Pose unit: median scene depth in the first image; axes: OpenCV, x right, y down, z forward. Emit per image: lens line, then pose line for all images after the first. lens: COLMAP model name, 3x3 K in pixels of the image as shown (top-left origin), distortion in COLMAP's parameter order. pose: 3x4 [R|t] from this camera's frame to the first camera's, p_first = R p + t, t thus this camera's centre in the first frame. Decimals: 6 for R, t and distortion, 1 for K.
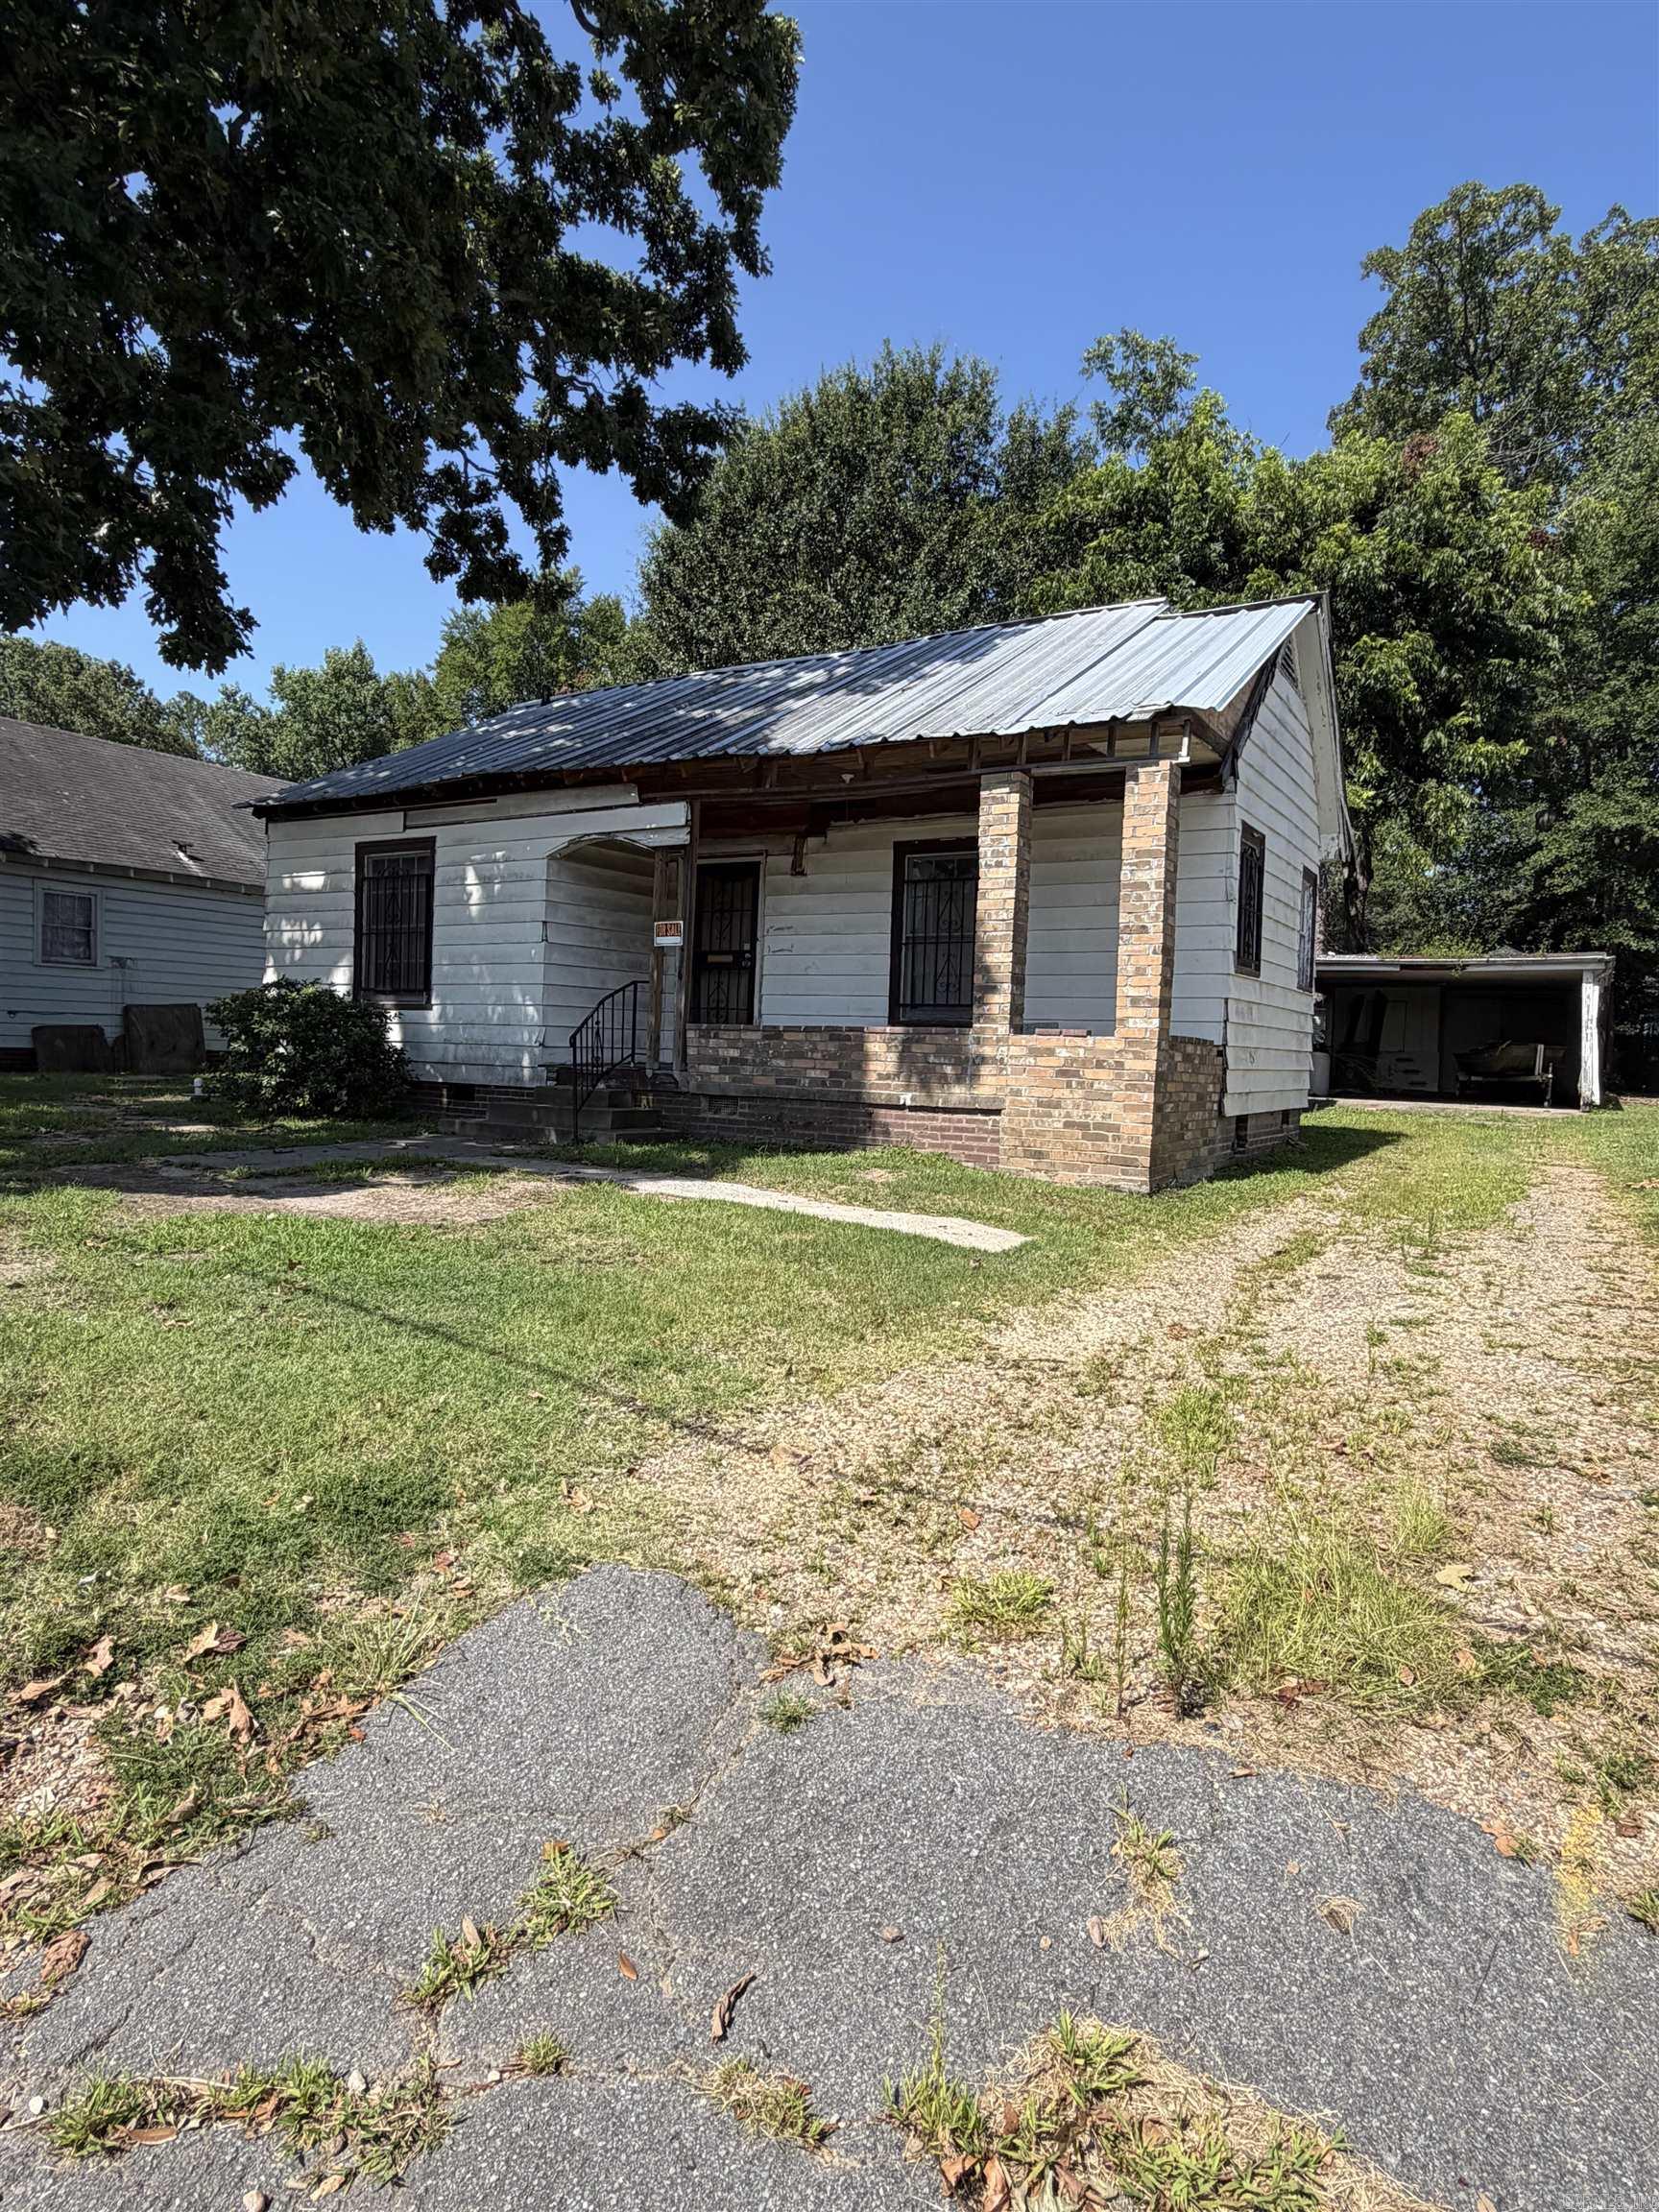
lens RADIAL K [[1245.9, 0, 827.4], [0, 1245.9, 1109.0], [0, 0, 1]] dist [-0.000024, -0.000195]
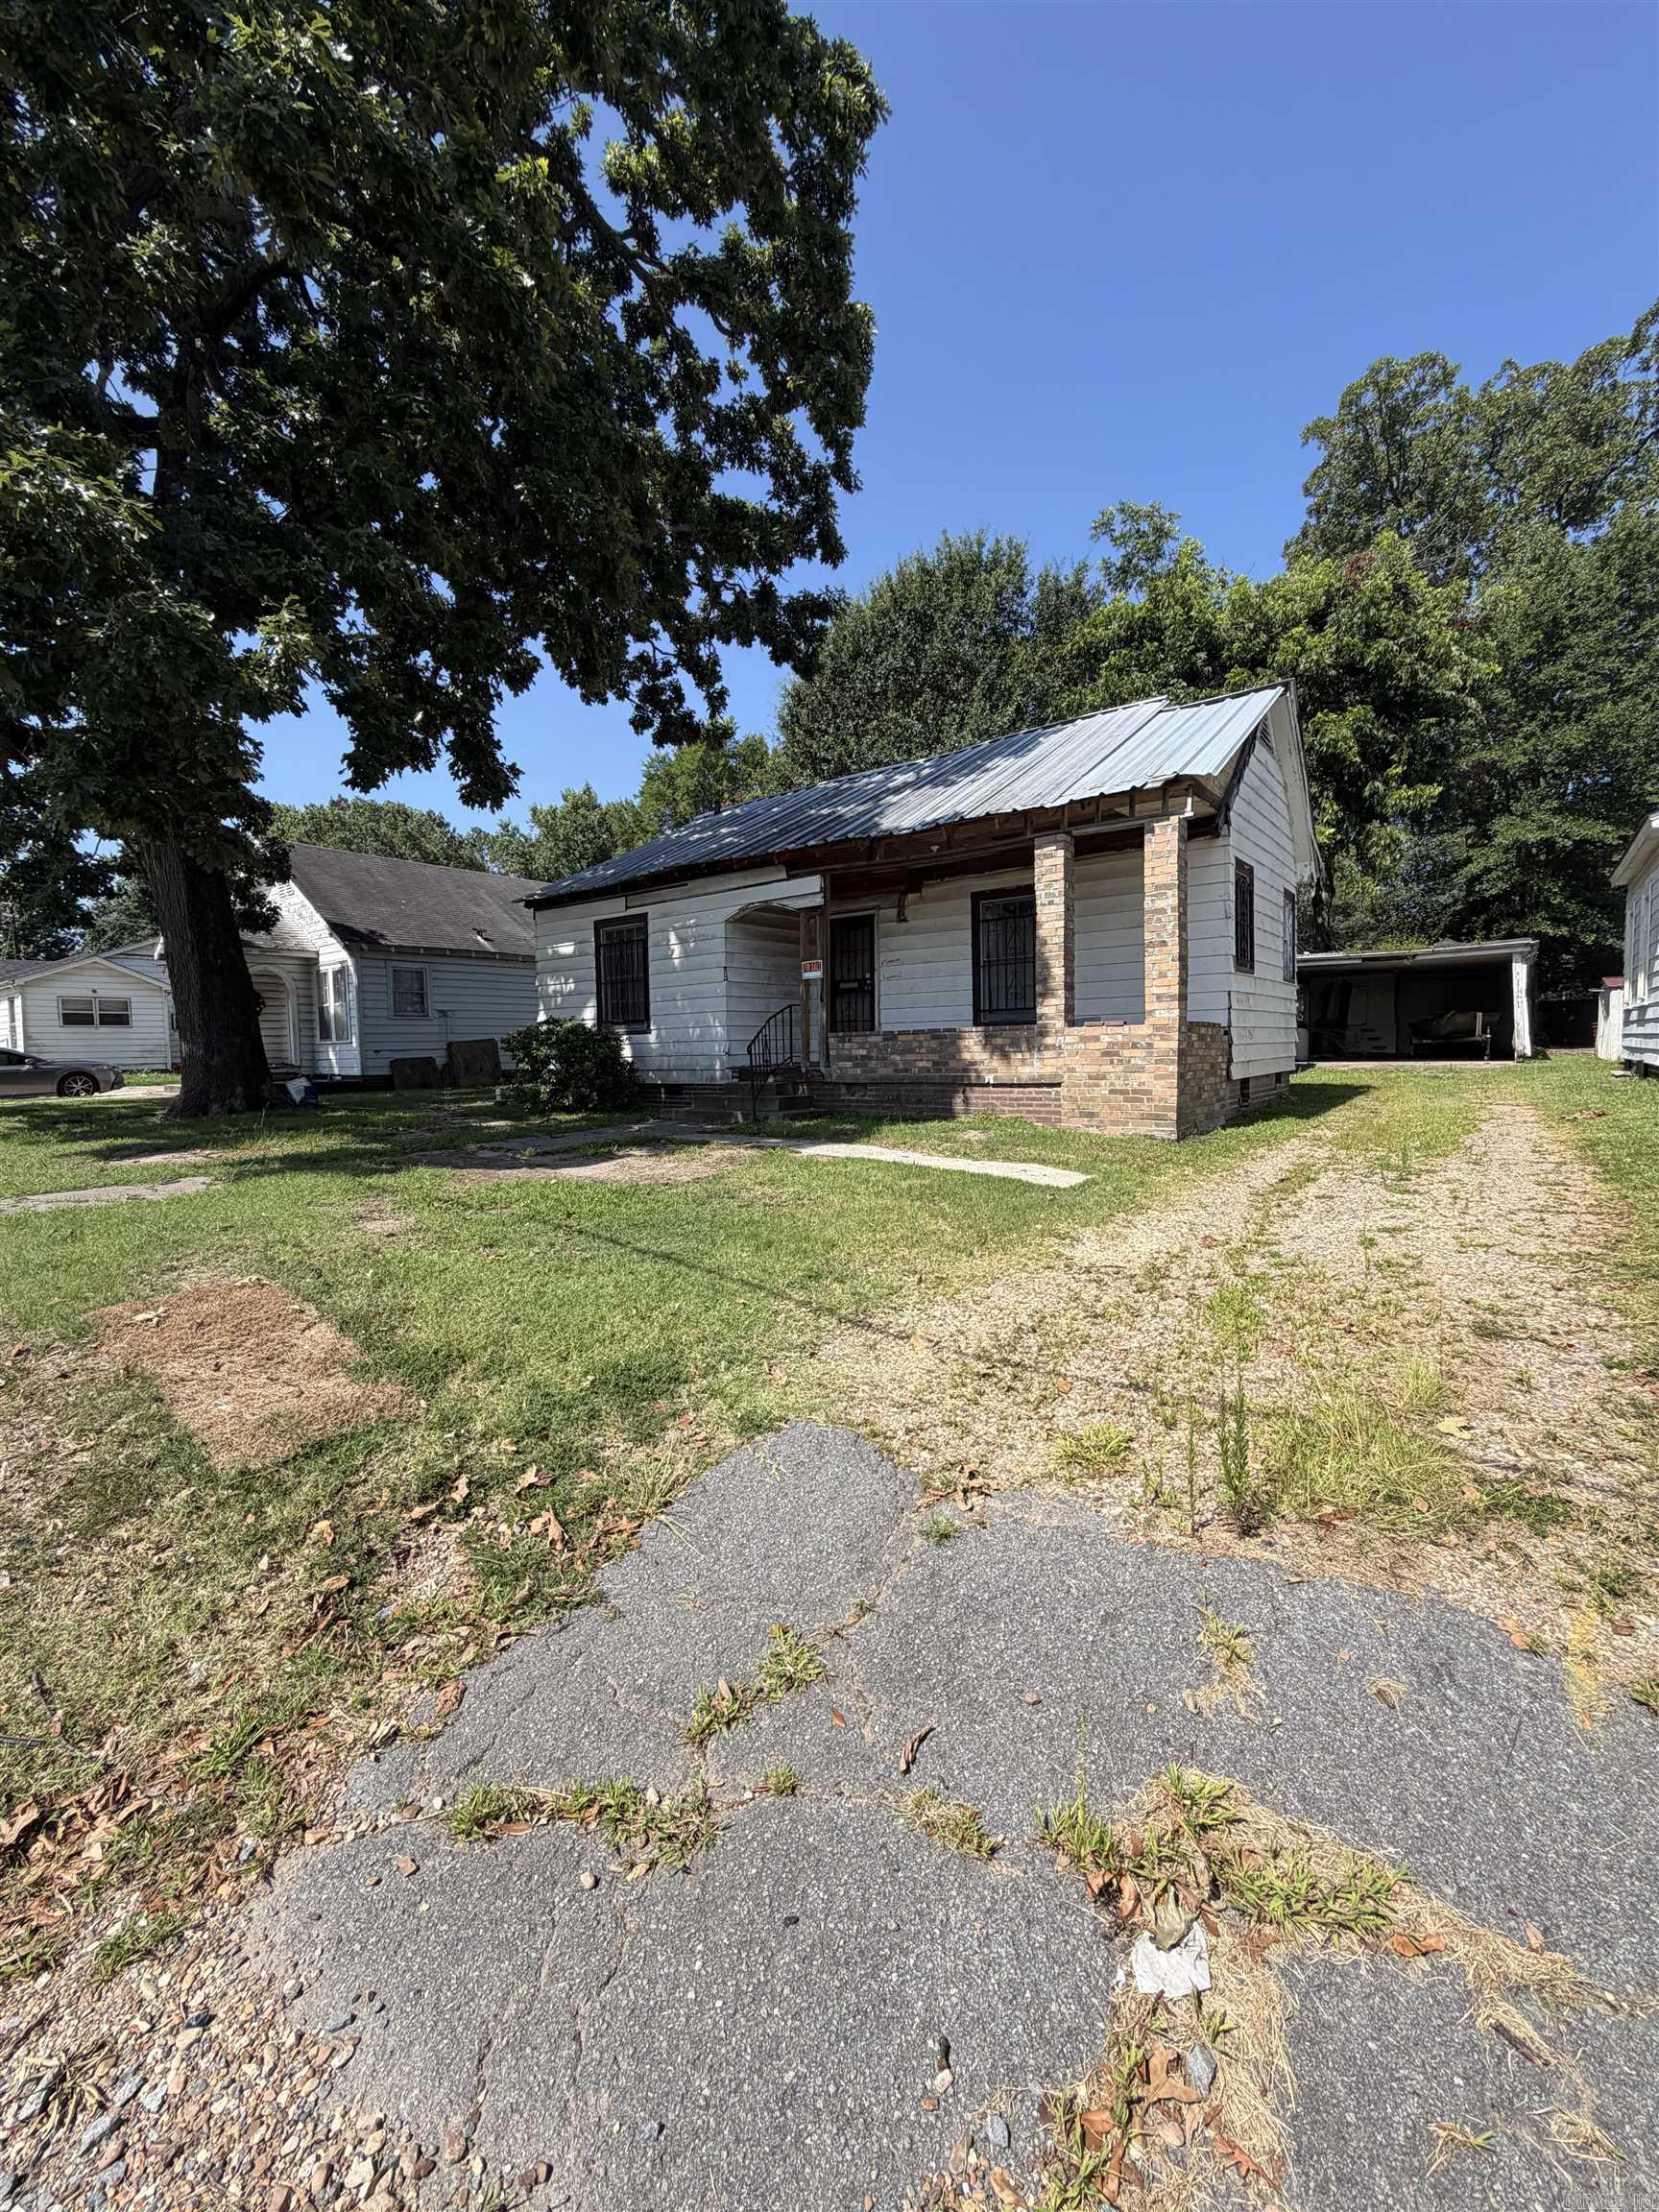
lens RADIAL K [[889.0, 0, 828.3], [0, 889.0, 1099.0], [0, 0, 1]] dist [-0.000310, 0.000296]
pose [[0.992612, -0.048105, -0.111391, -0.007422], [0.049008, 0.998784, 0.005382, 0.000447], [0.110997, -0.010801, 0.993762, 0.008255]]
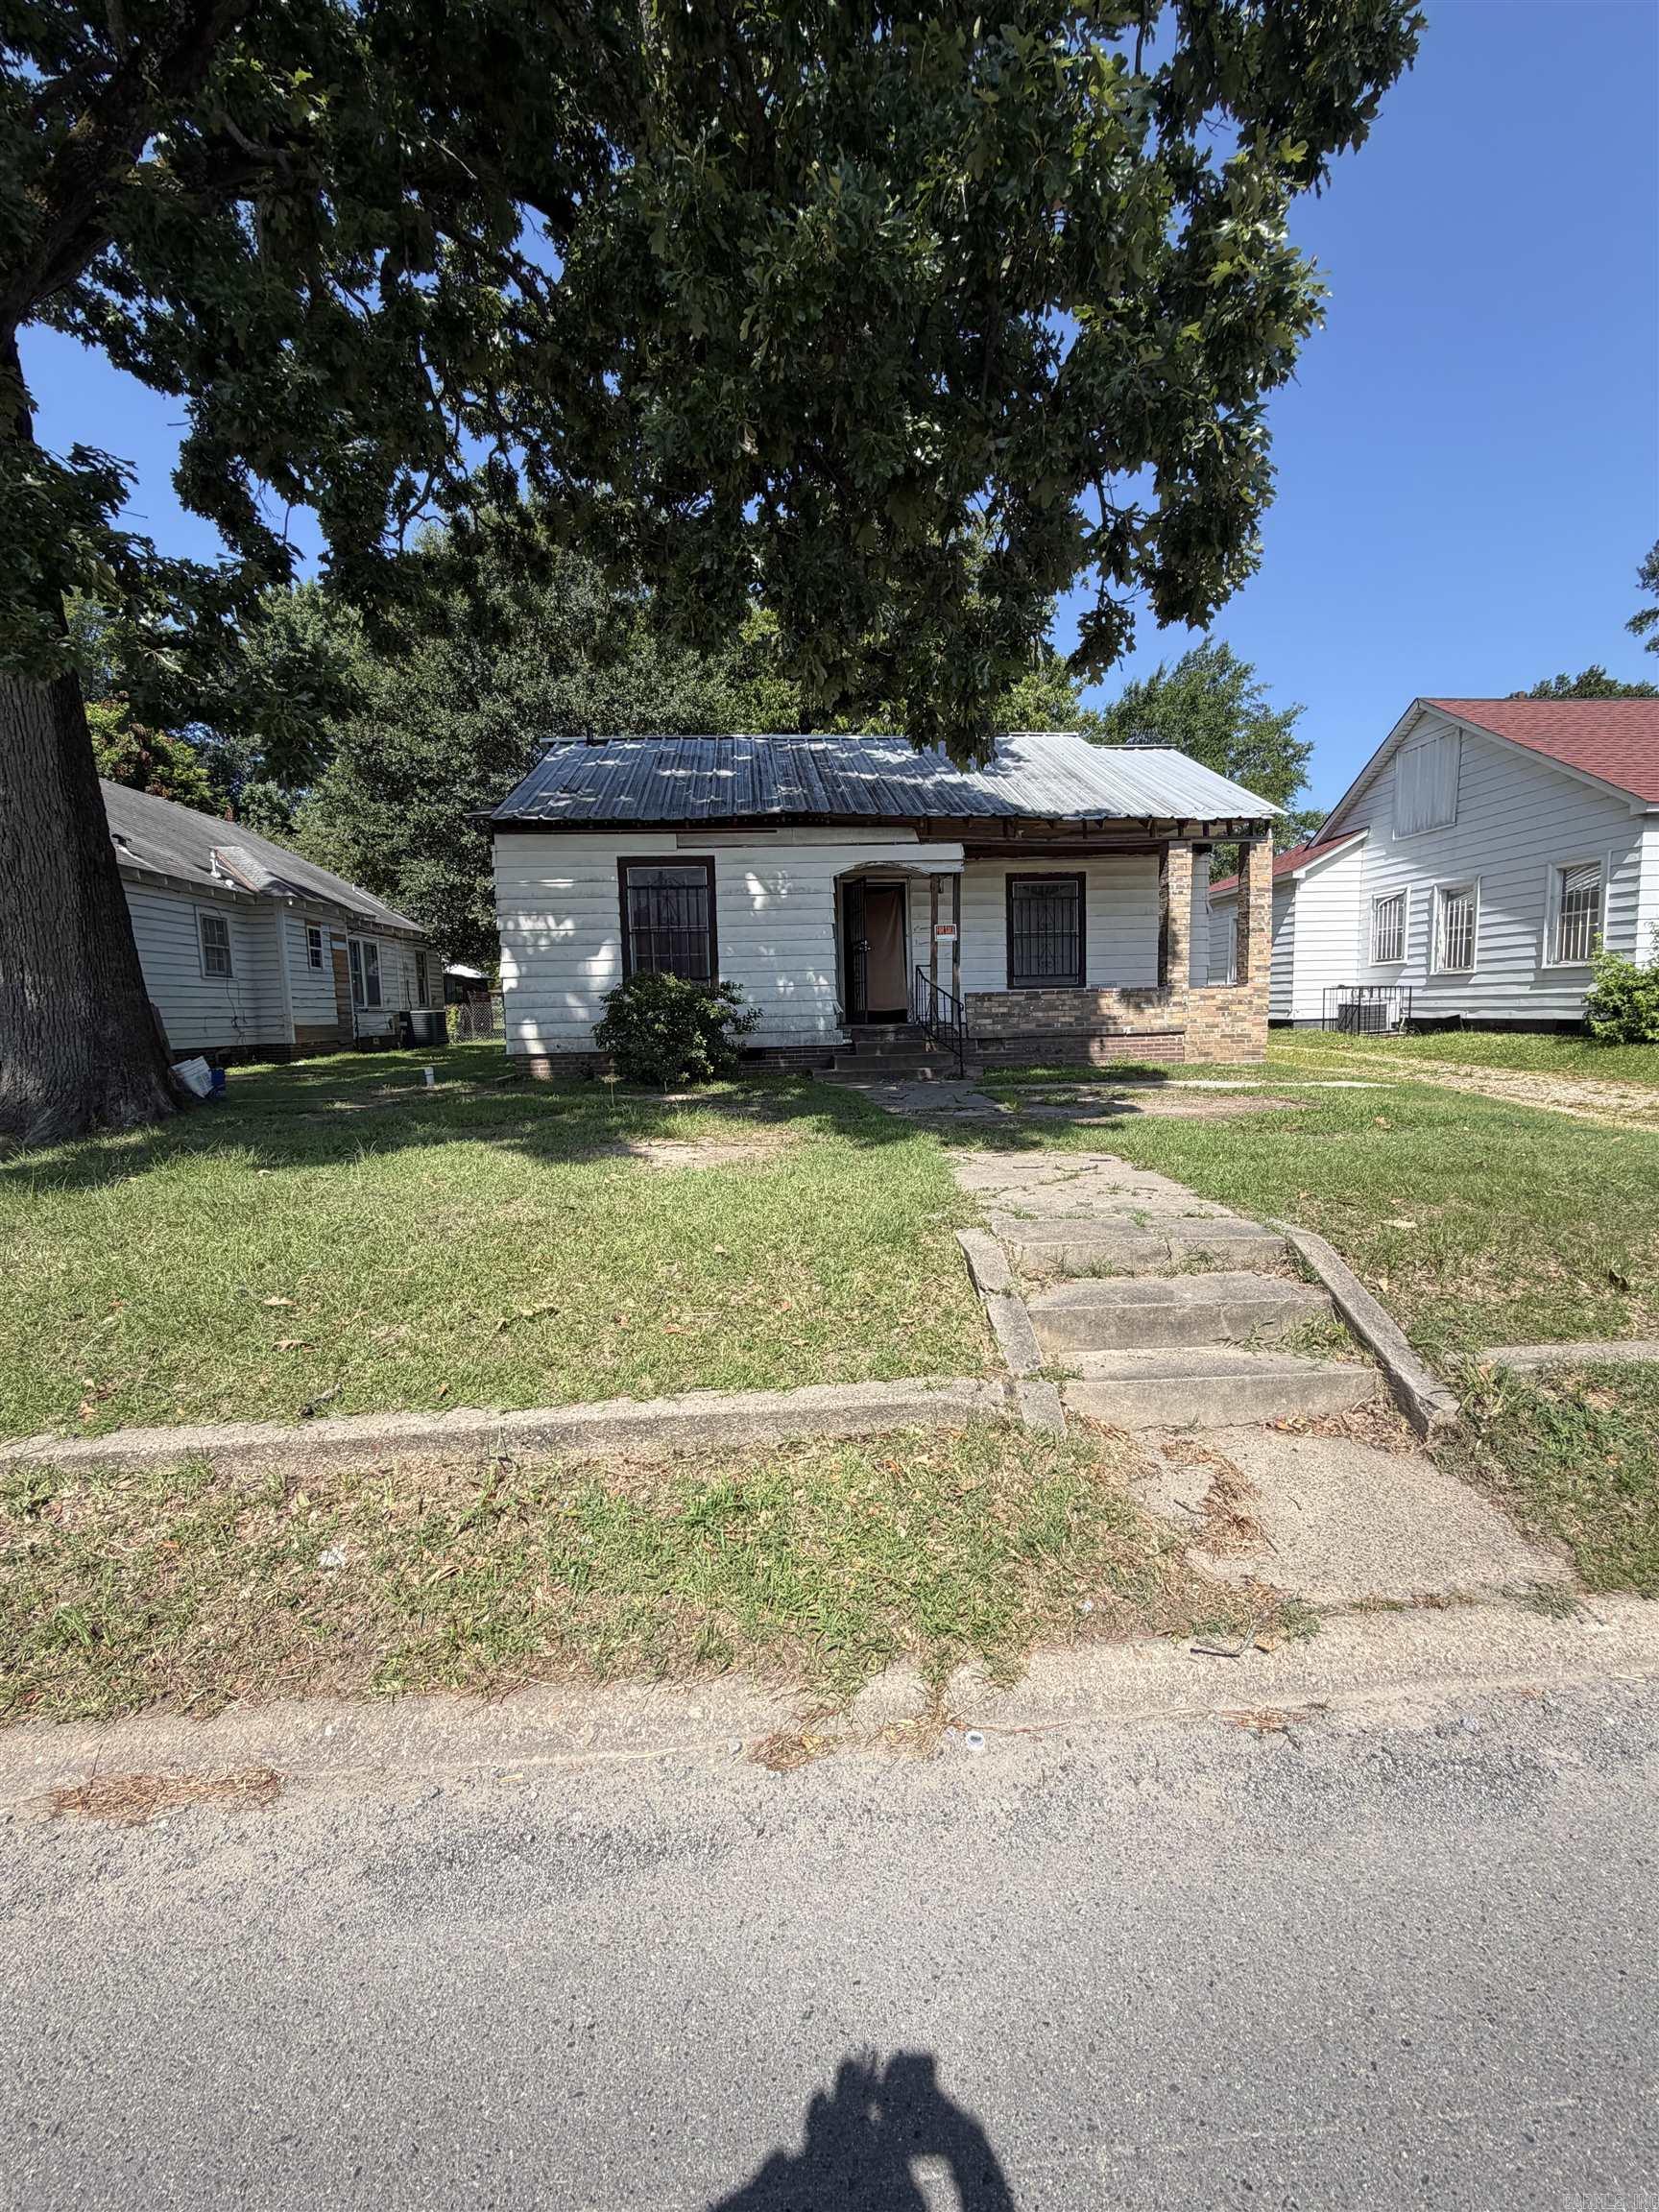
lens RADIAL K [[889.0, 0, 828.3], [0, 889.0, 1099.0], [0, 0, 1]] dist [-0.000310, 0.000296]
pose [[0.817096, -0.111420, 0.565632, -1.328692], [0.080536, 0.993586, 0.079380, -0.059442], [-0.570848, -0.019308, 0.820829, 0.314629]]
